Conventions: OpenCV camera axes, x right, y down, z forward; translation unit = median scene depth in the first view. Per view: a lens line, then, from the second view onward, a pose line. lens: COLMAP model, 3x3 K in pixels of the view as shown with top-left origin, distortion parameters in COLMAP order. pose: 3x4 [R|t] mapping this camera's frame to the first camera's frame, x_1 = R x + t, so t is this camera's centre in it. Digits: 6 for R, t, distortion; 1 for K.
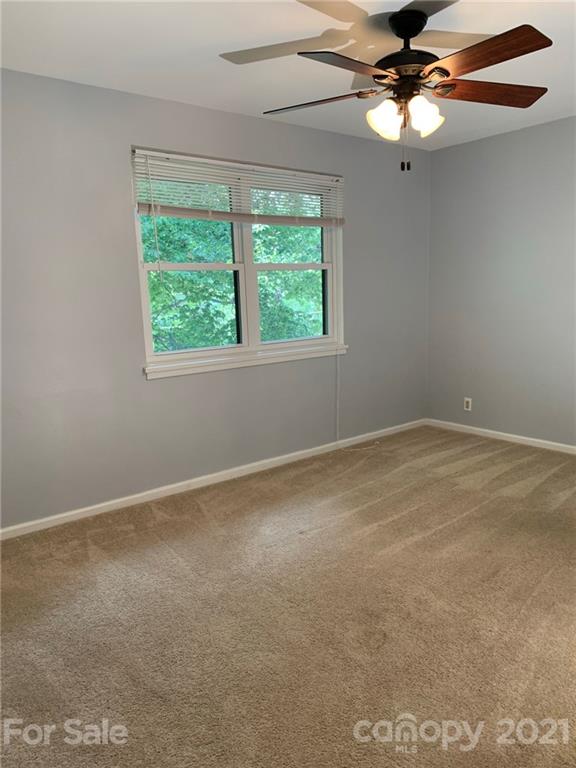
lens RADIAL K [[586.8, 0, 284.6], [0, 586.8, 380.2], [0, 0, 1]] dist [0.070148, -0.116472]
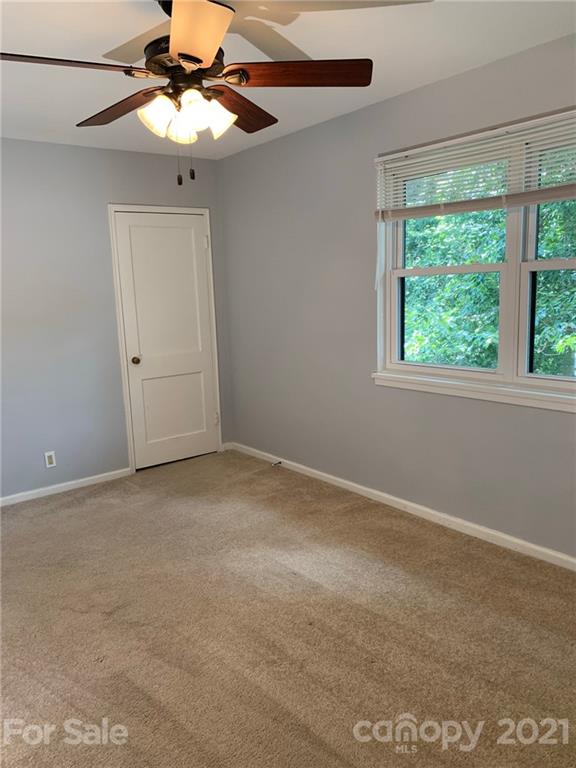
lens RADIAL K [[586.8, 0, 284.6], [0, 586.8, 380.2], [0, 0, 1]] dist [0.070148, -0.116472]
pose [[-0.030462, 0.187786, -0.981737, 0.867537], [-0.113128, 0.975234, 0.190052, -0.206204], [0.993113, 0.116851, -0.008464, 0.949071]]
